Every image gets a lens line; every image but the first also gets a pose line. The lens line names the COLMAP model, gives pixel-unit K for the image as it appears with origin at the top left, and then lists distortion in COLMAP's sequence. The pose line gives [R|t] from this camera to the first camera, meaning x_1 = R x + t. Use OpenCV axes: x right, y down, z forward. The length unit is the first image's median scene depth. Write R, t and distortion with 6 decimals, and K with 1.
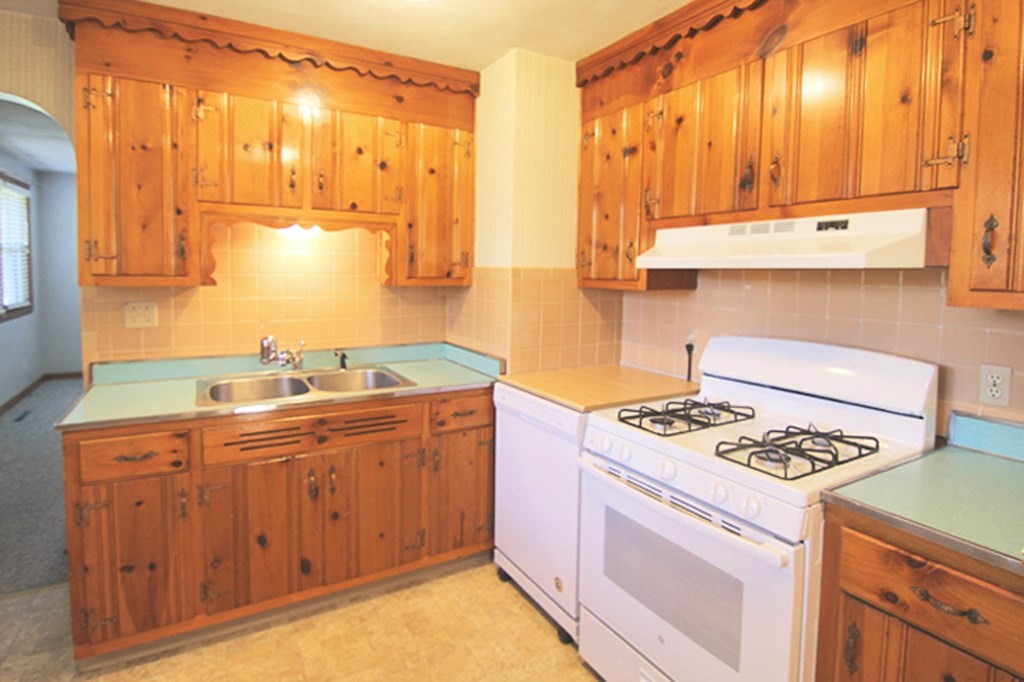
lens RADIAL K [[549.3, 0, 480.3], [0, 549.3, 279.2], [0, 0, 1]] dist [-0.019385, -0.001890]
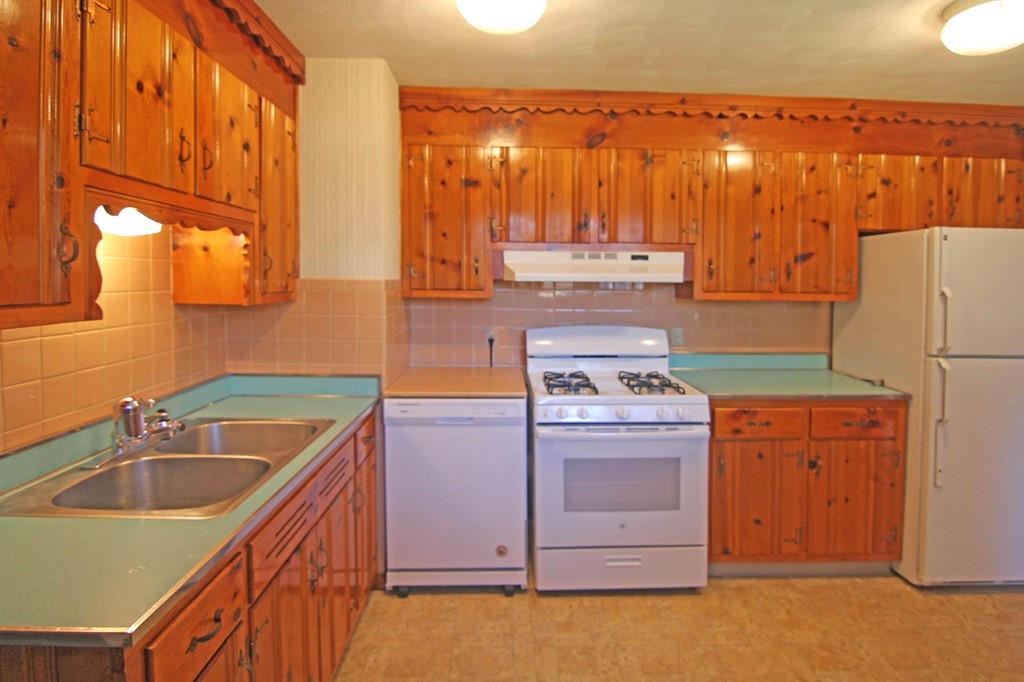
lens RADIAL K [[515.3, 0, 585.9], [0, 515.3, 267.3], [0, 0, 1]] dist [-0.015980, -0.000438]
pose [[0.433123, 0.014235, 0.901223, -0.739404], [0.010362, 0.999731, -0.020771, -0.025264], [-0.901275, 0.018335, 0.432858, 0.328515]]
